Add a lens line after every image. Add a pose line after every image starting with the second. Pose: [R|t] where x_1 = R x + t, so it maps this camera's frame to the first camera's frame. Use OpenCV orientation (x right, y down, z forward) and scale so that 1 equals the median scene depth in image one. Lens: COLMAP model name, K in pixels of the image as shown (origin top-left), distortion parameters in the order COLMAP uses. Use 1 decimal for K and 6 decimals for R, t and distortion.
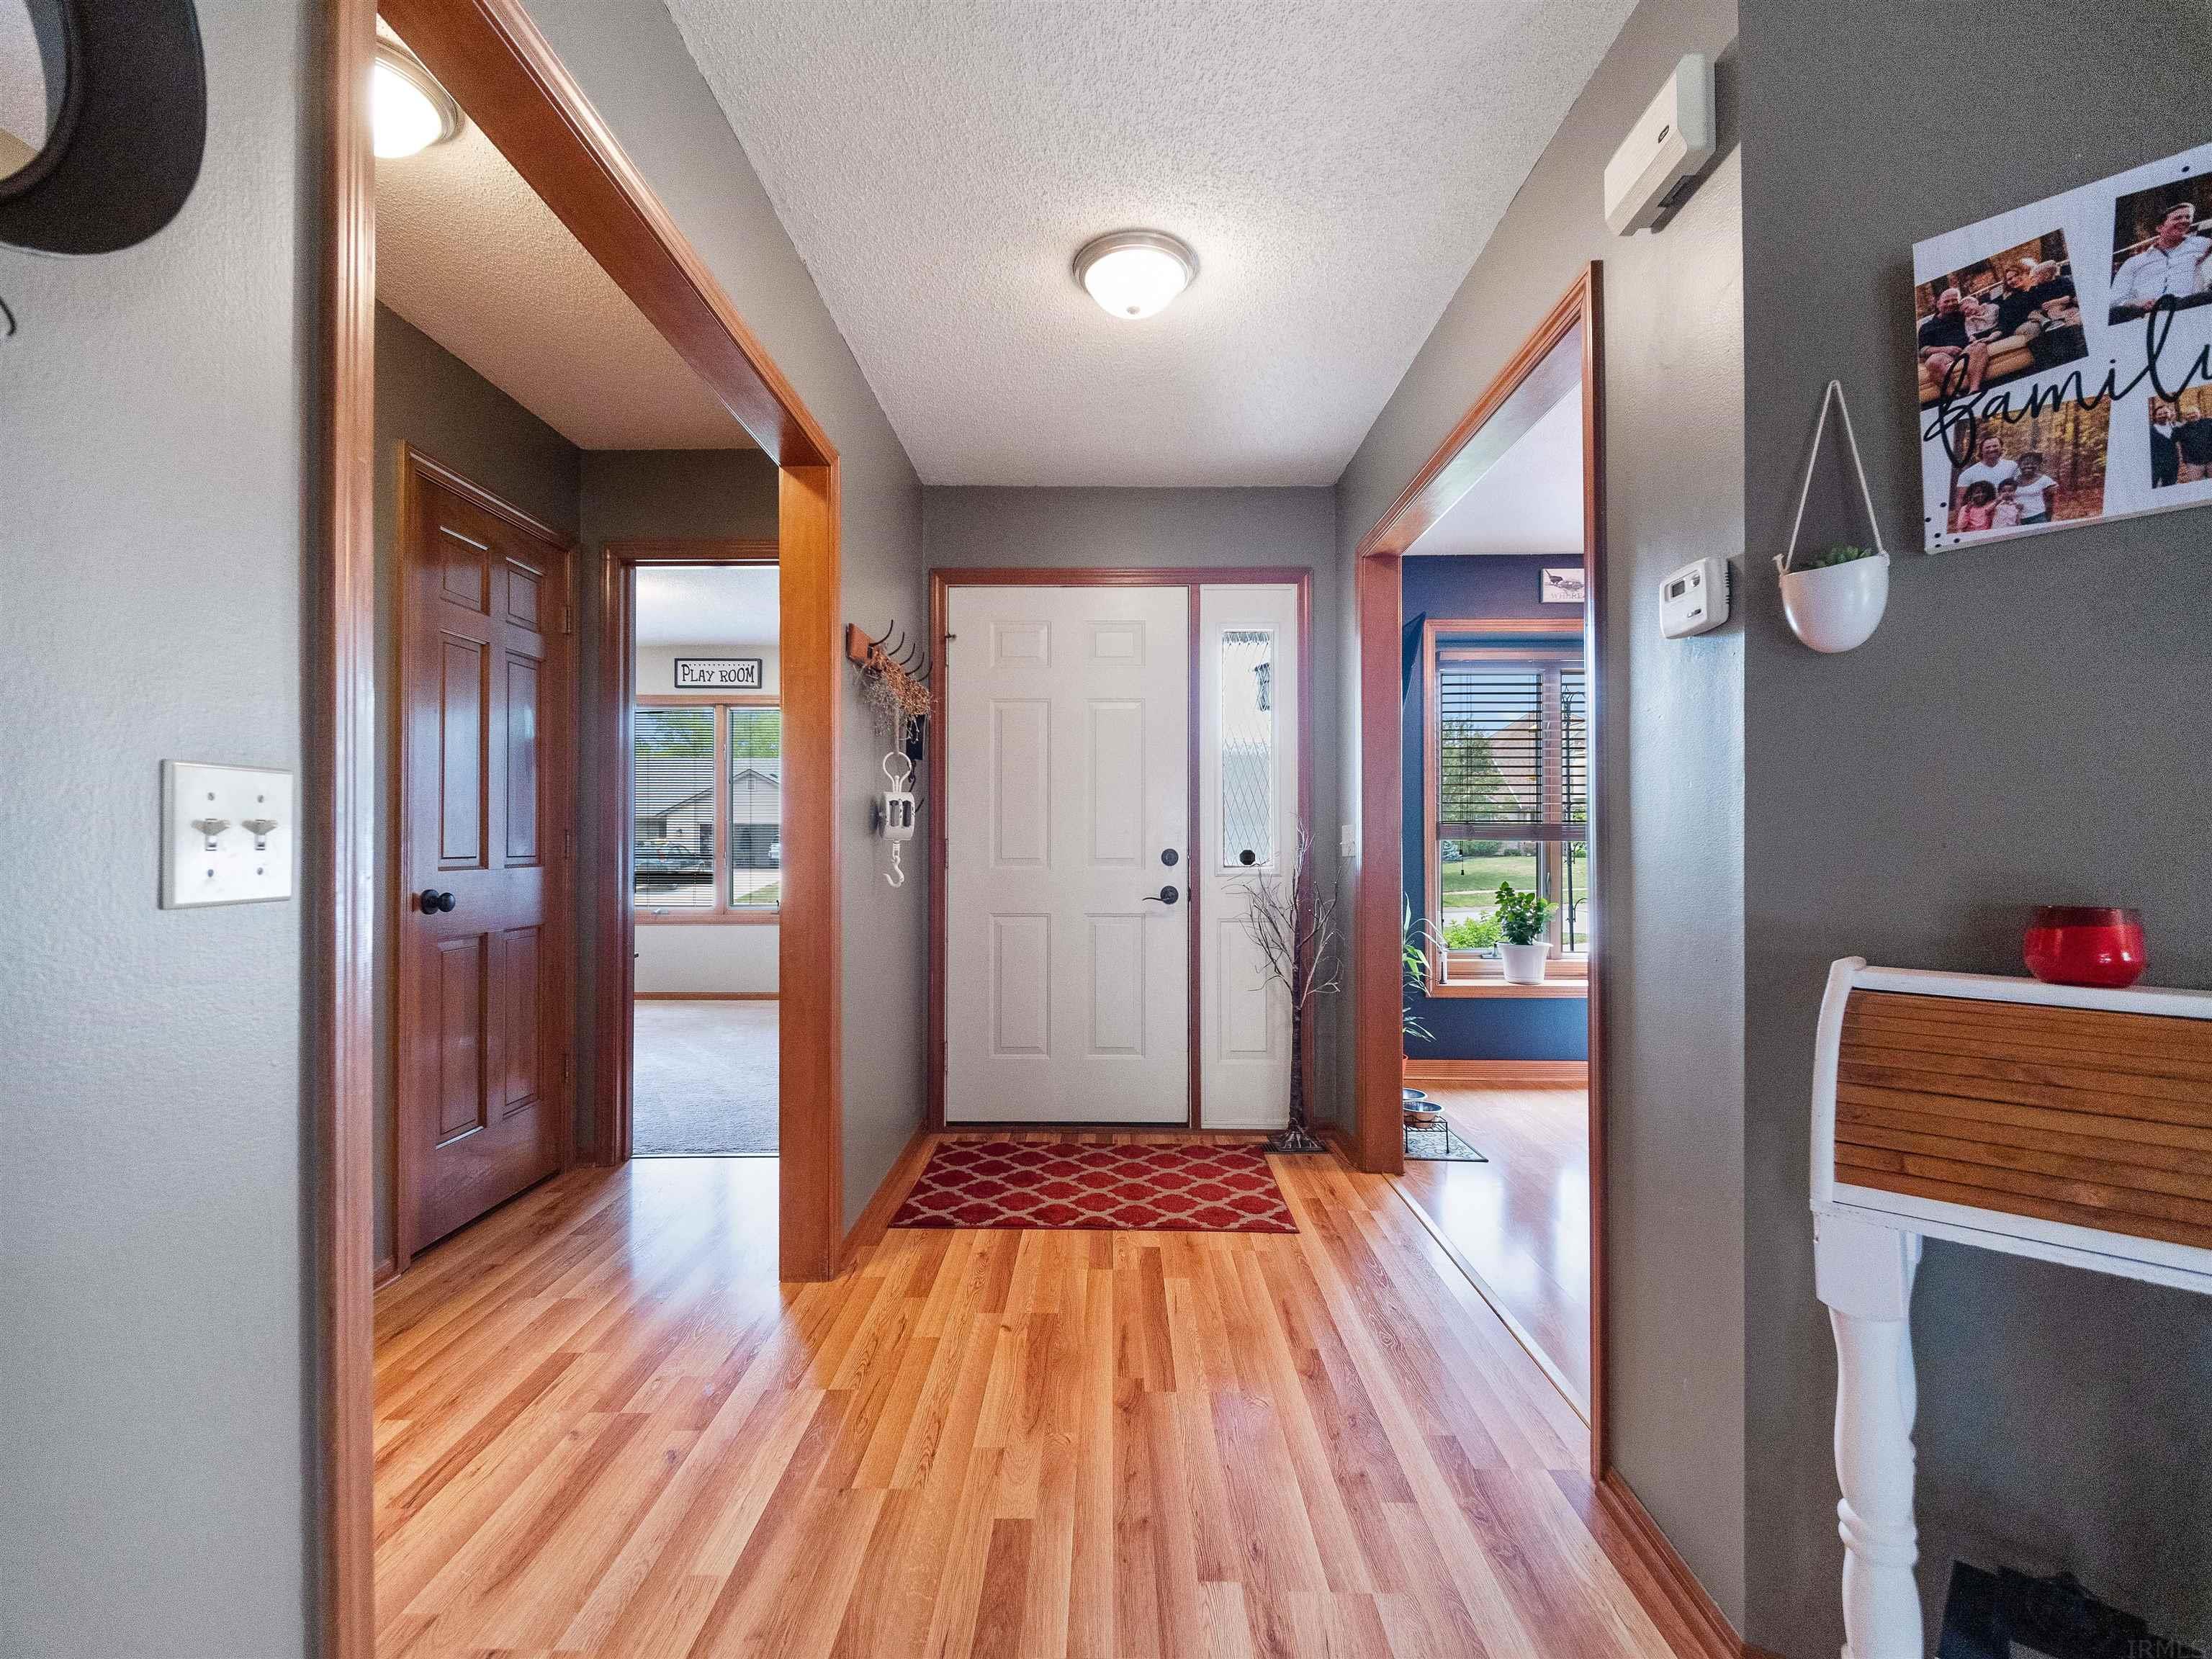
lens RADIAL K [[989.4, 0, 1106.0], [0, 989.4, 829.5], [0, 0, 1]] dist [0.000665, 0.000019]
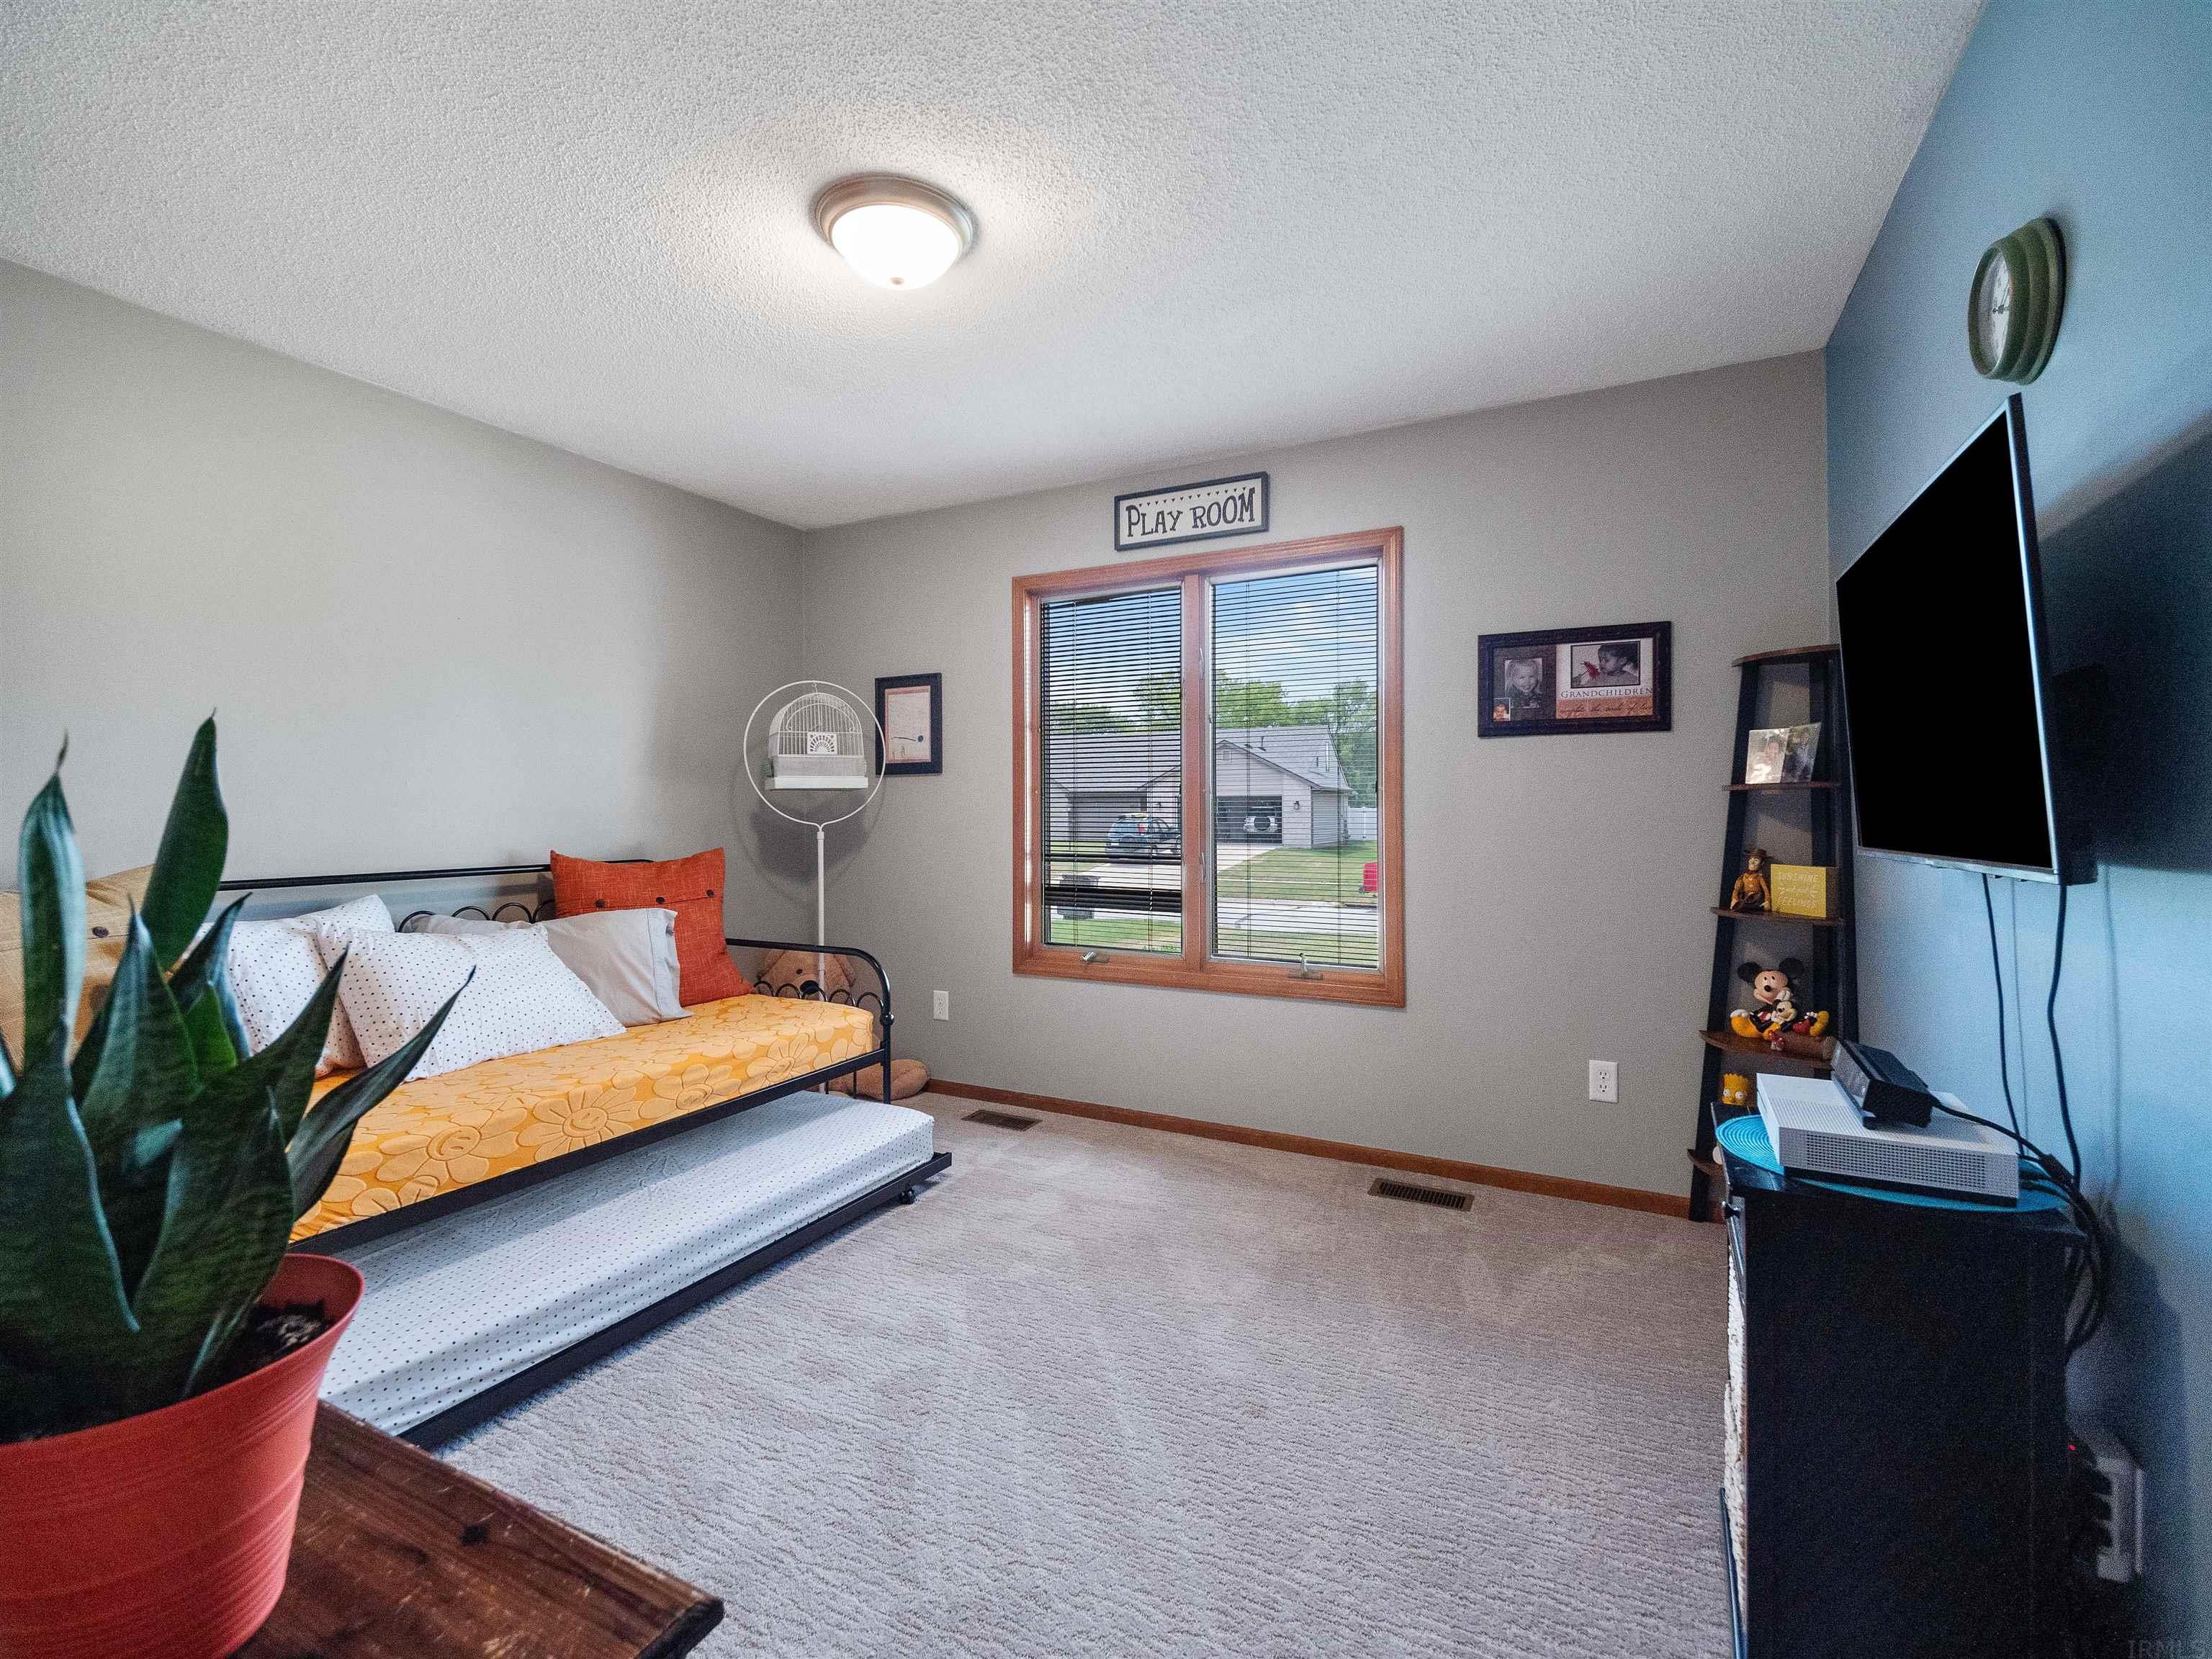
lens RADIAL K [[989.4, 0, 1106.0], [0, 989.4, 829.5], [0, 0, 1]] dist [0.000665, 0.000019]
pose [[0.894979, 0.004913, -0.446081, -0.195330], [0.007766, 0.999616, 0.026592, -0.004056], [0.446041, -0.027263, 0.894597, 0.503654]]
